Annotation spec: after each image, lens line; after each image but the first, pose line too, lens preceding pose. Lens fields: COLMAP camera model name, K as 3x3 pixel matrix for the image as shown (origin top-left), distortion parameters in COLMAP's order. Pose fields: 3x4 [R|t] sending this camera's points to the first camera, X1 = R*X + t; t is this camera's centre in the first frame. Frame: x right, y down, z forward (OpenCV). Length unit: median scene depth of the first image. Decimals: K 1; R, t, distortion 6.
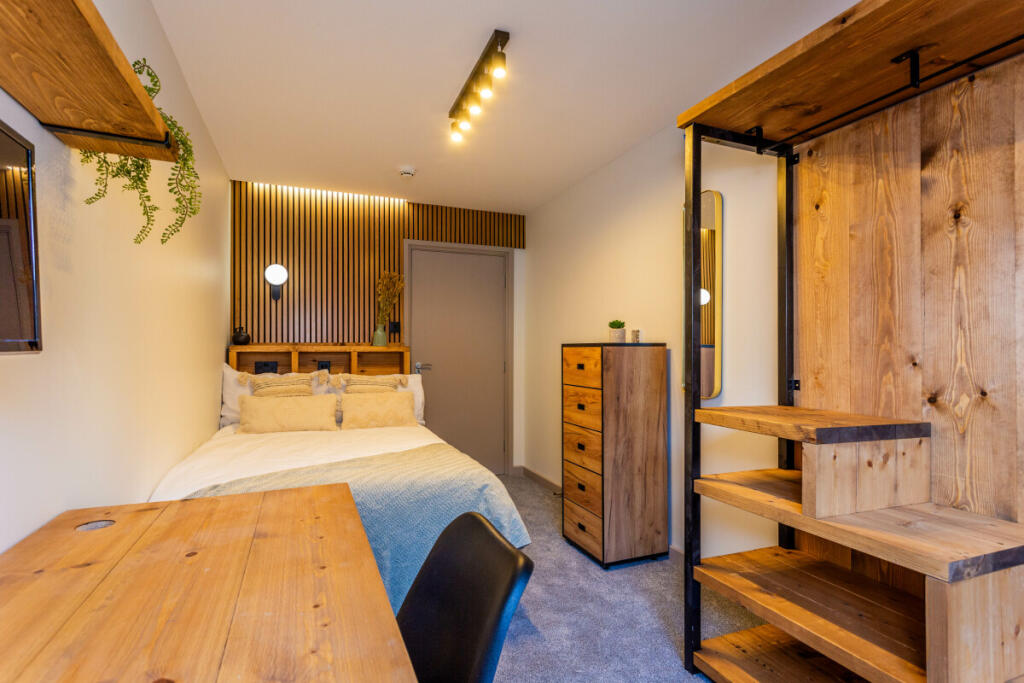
lens RADIAL K [[541.7, 0, 509.7], [0, 541.7, 345.0], [0, 0, 1]] dist [-0.000764, -0.000273]
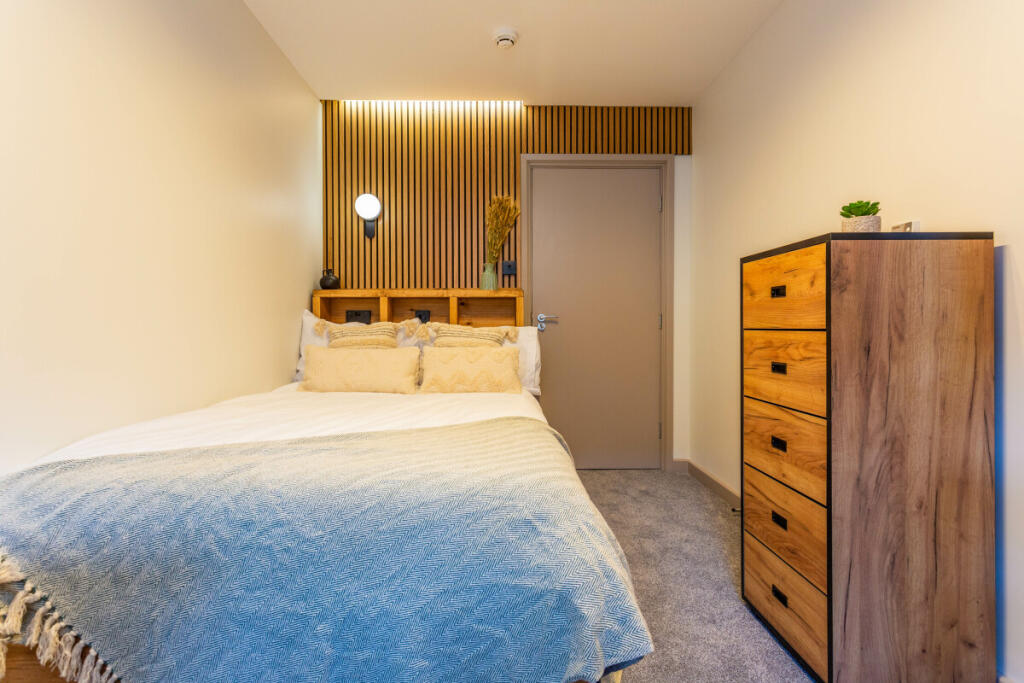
lens RADIAL K [[478.0, 0, 513.1], [0, 478.0, 337.6], [0, 0, 1]] dist [0.003169, 0.002320]
pose [[0.927891, 0.002889, -0.372840, 0.060318], [-0.000373, 0.999977, 0.006821, 0.075281], [0.372851, -0.006190, 0.927871, 0.435294]]
